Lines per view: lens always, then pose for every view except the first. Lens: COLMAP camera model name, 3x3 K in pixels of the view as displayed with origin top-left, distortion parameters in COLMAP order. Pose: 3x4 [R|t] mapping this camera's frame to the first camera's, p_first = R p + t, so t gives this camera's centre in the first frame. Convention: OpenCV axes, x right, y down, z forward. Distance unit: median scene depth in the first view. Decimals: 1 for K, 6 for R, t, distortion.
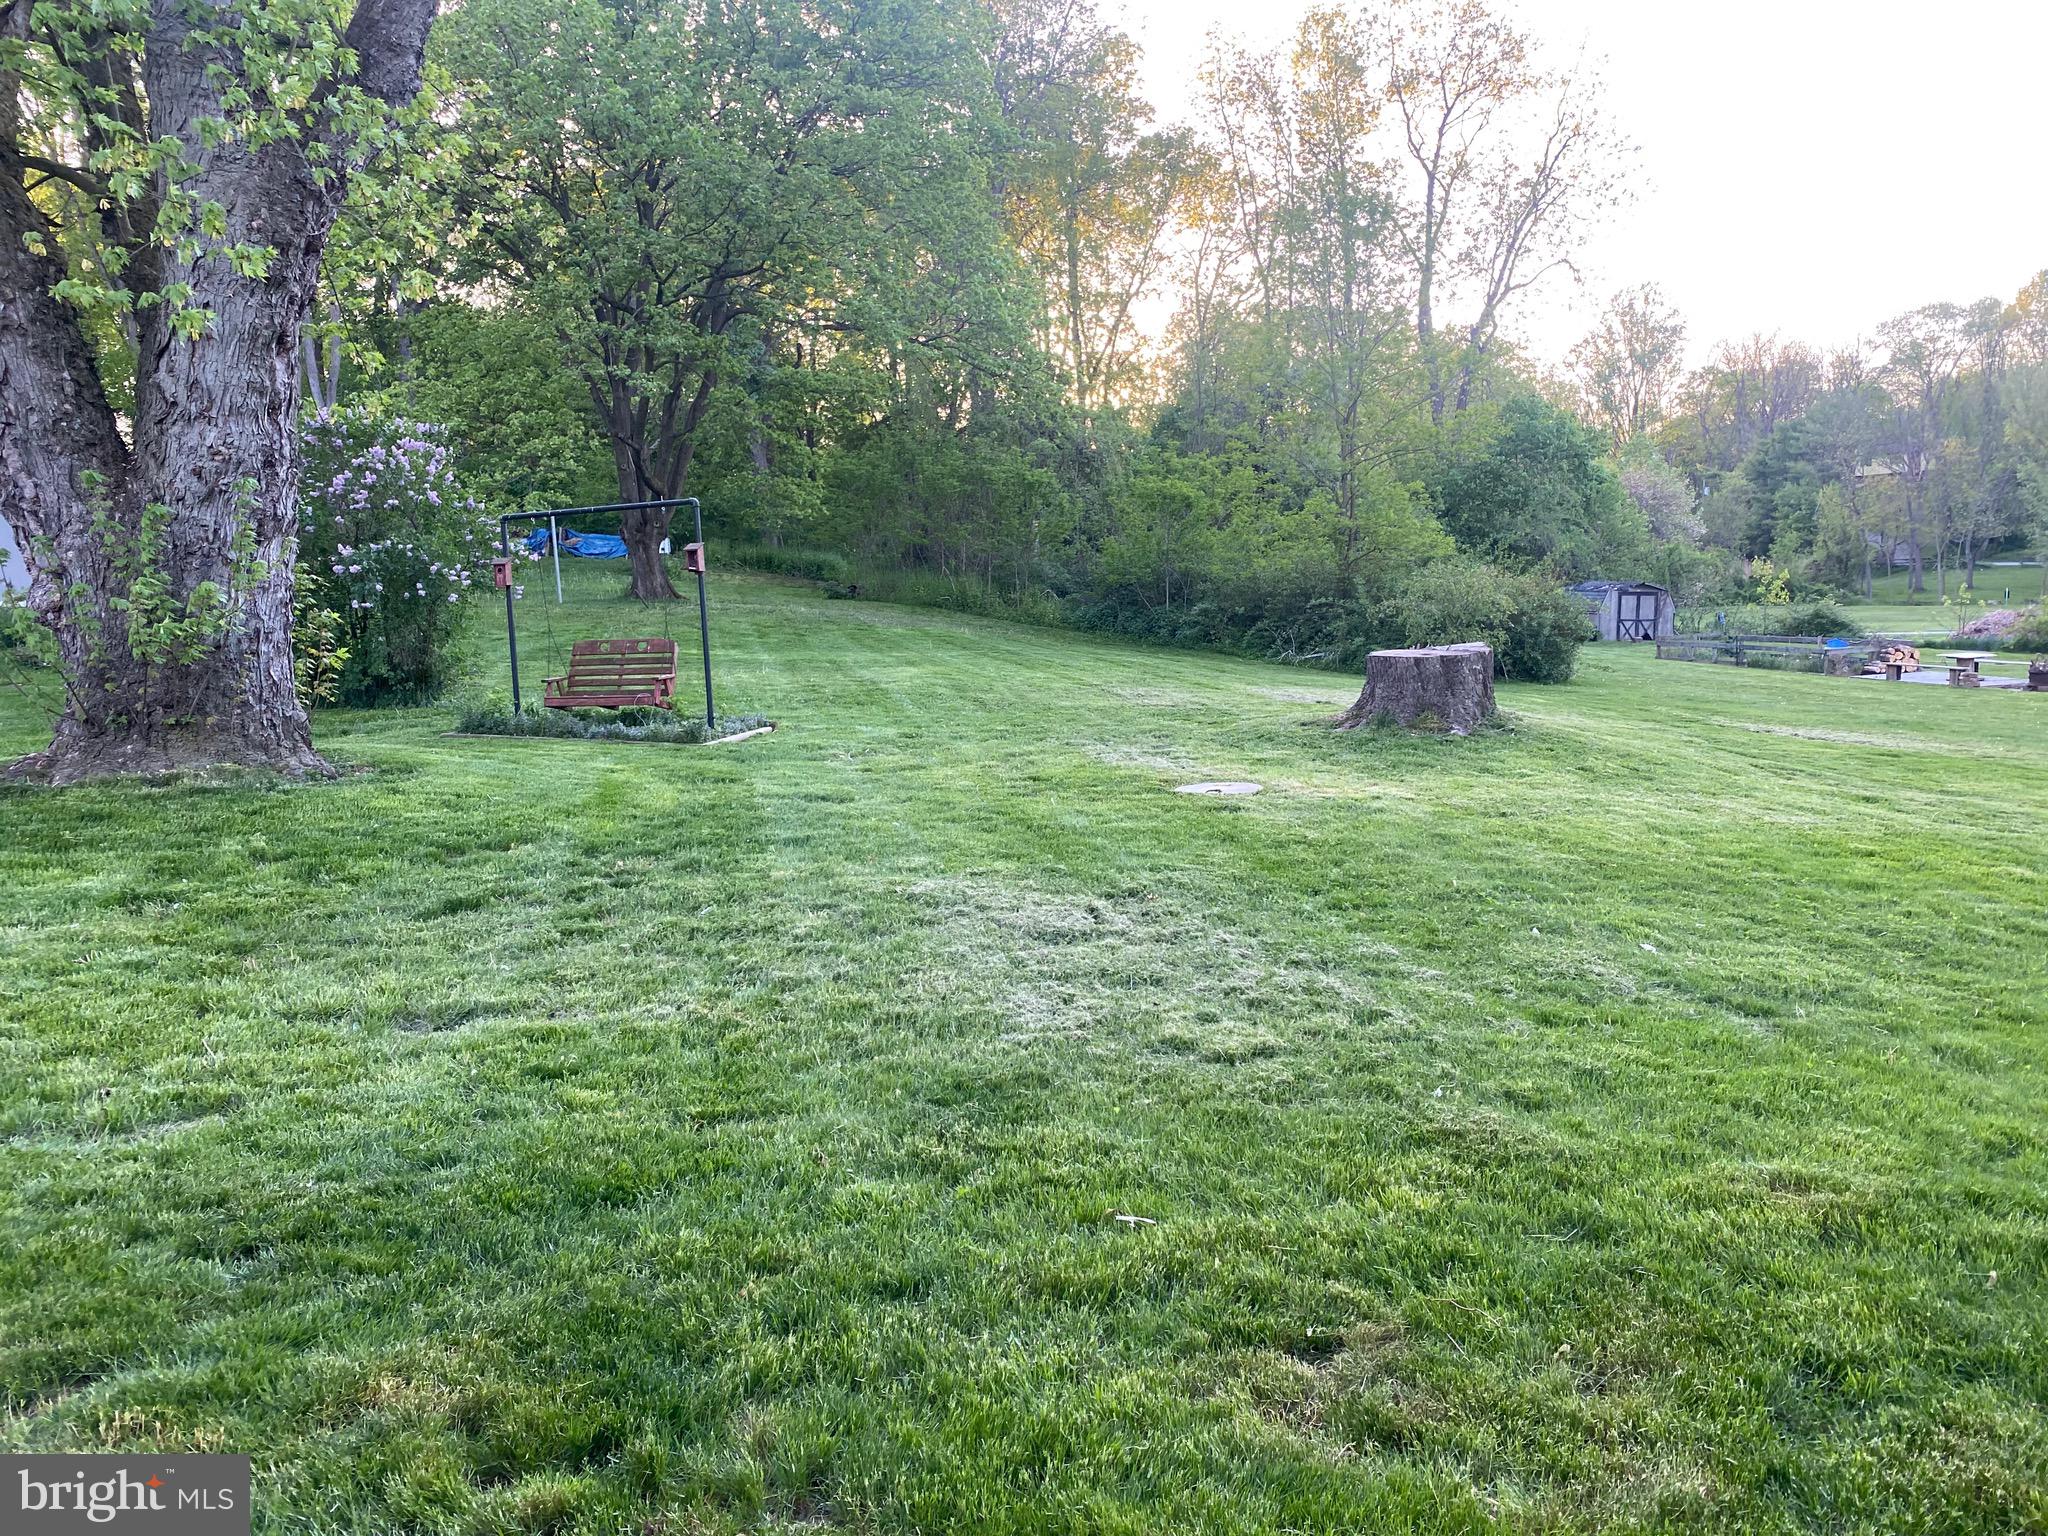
lens RADIAL K [[1543.5, 0, 1024.0], [0, 1543.5, 768.0], [0, 0, 1]] dist [0.075811, -0.077551]
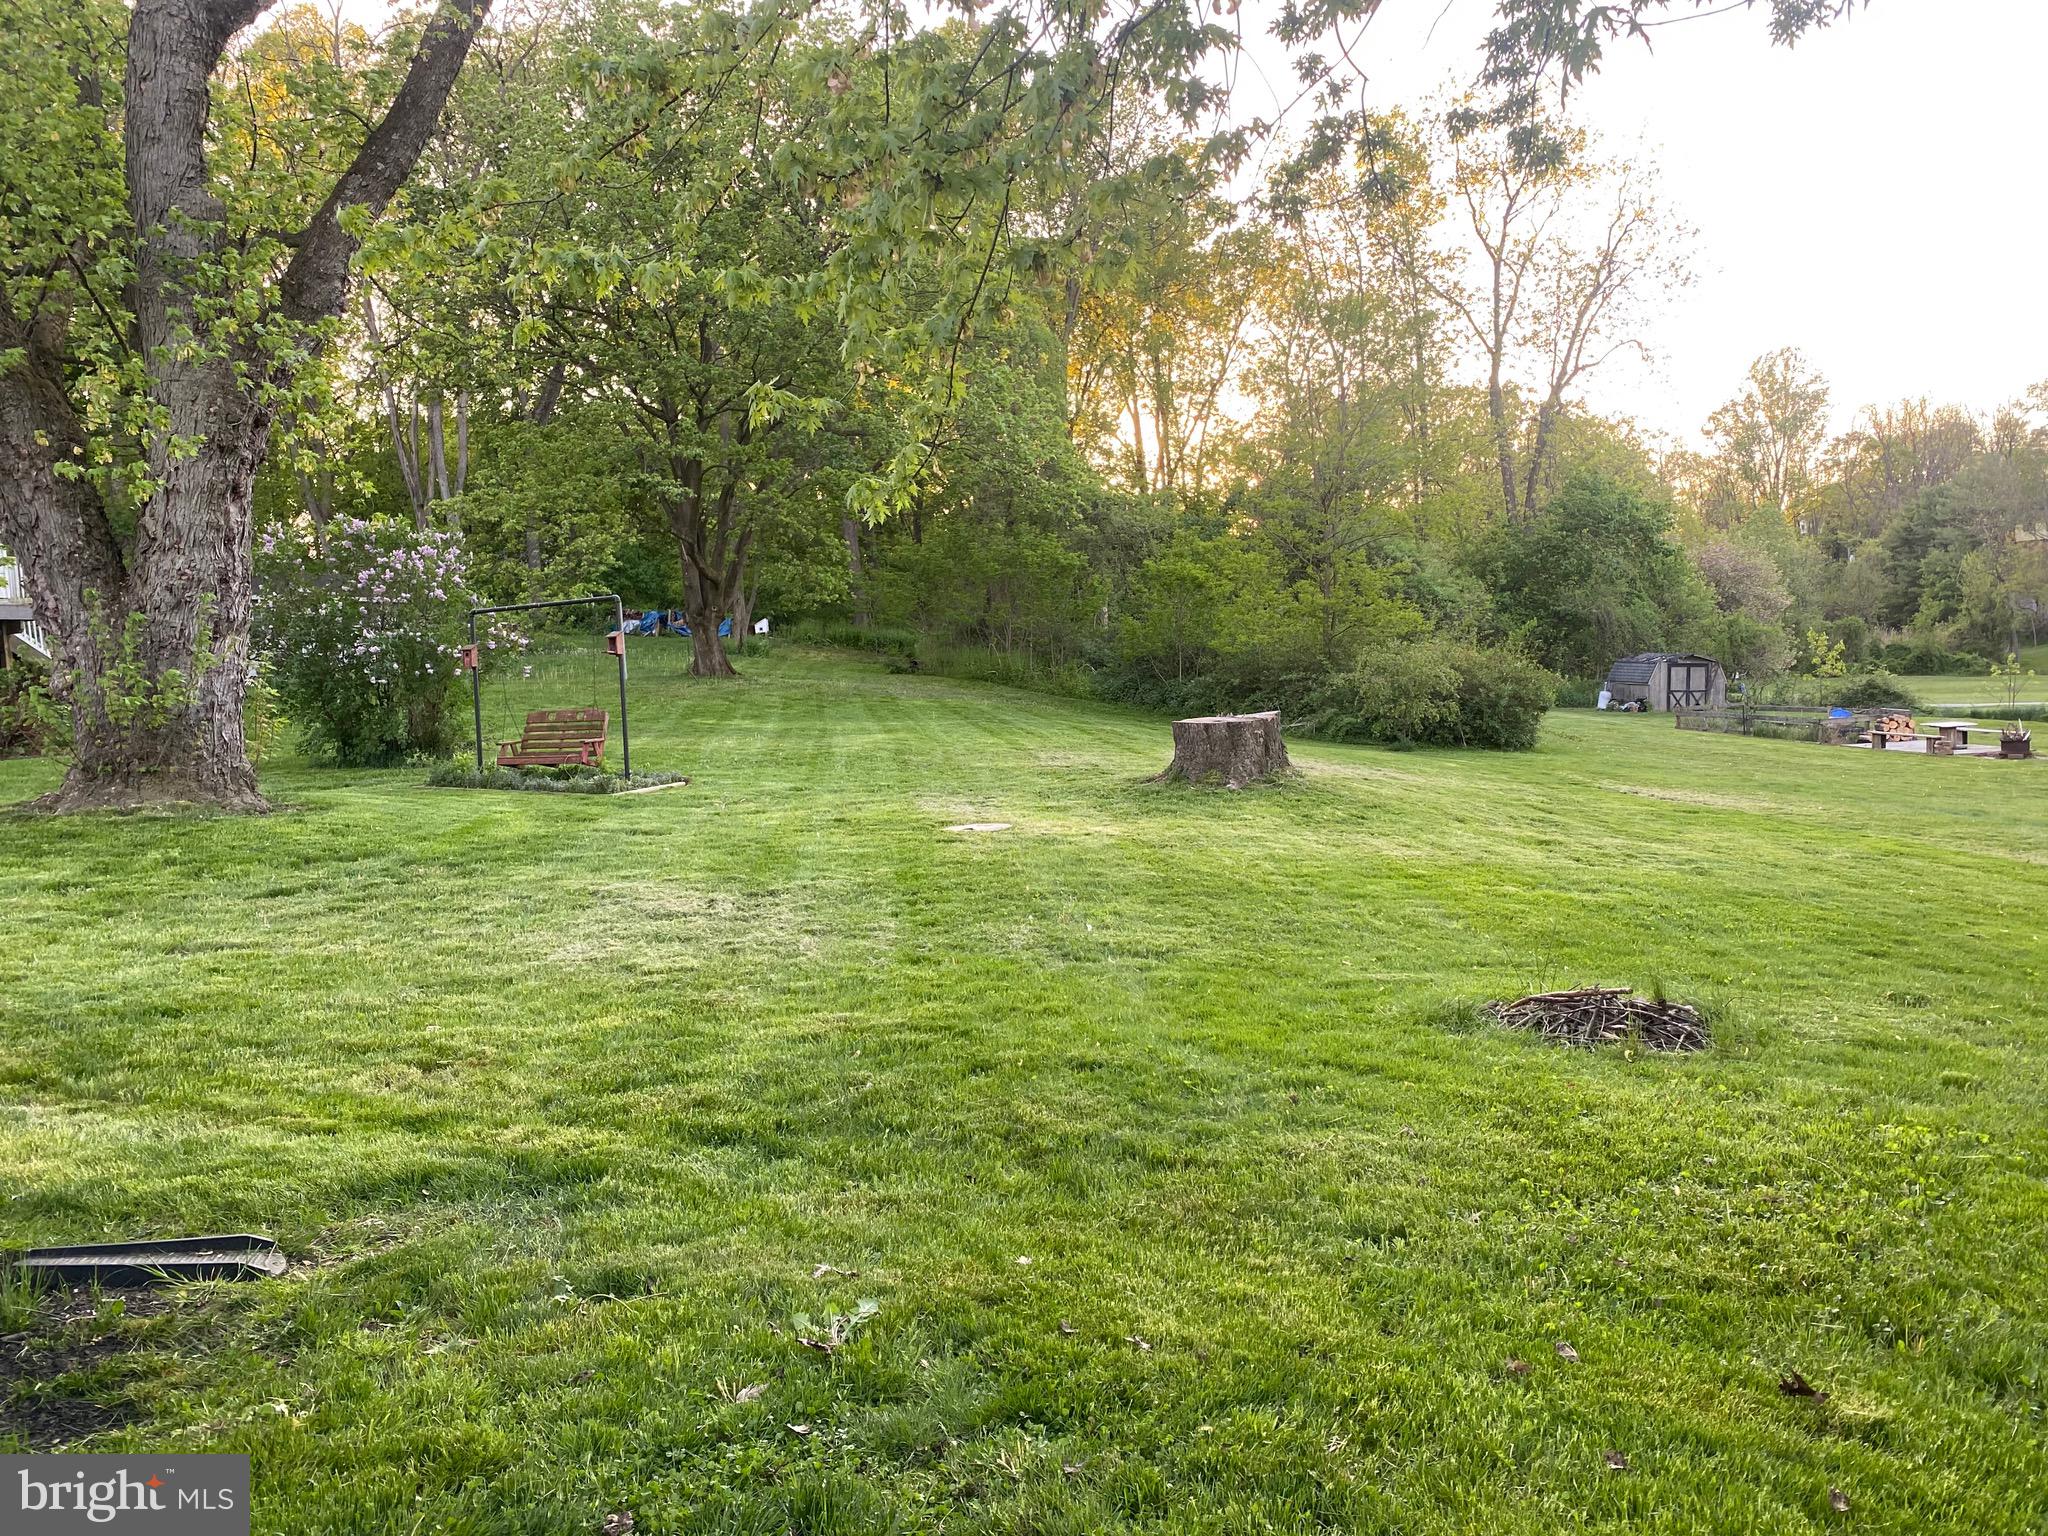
lens RADIAL K [[1543.5, 0, 1024.0], [0, 1543.5, 768.0], [0, 0, 1]] dist [0.075811, -0.077551]
pose [[0.995421, 0.000820, -0.095584, 0.093129], [-0.005300, 0.998898, -0.046627, 0.007537], [0.095441, 0.046920, 0.994329, -0.075974]]
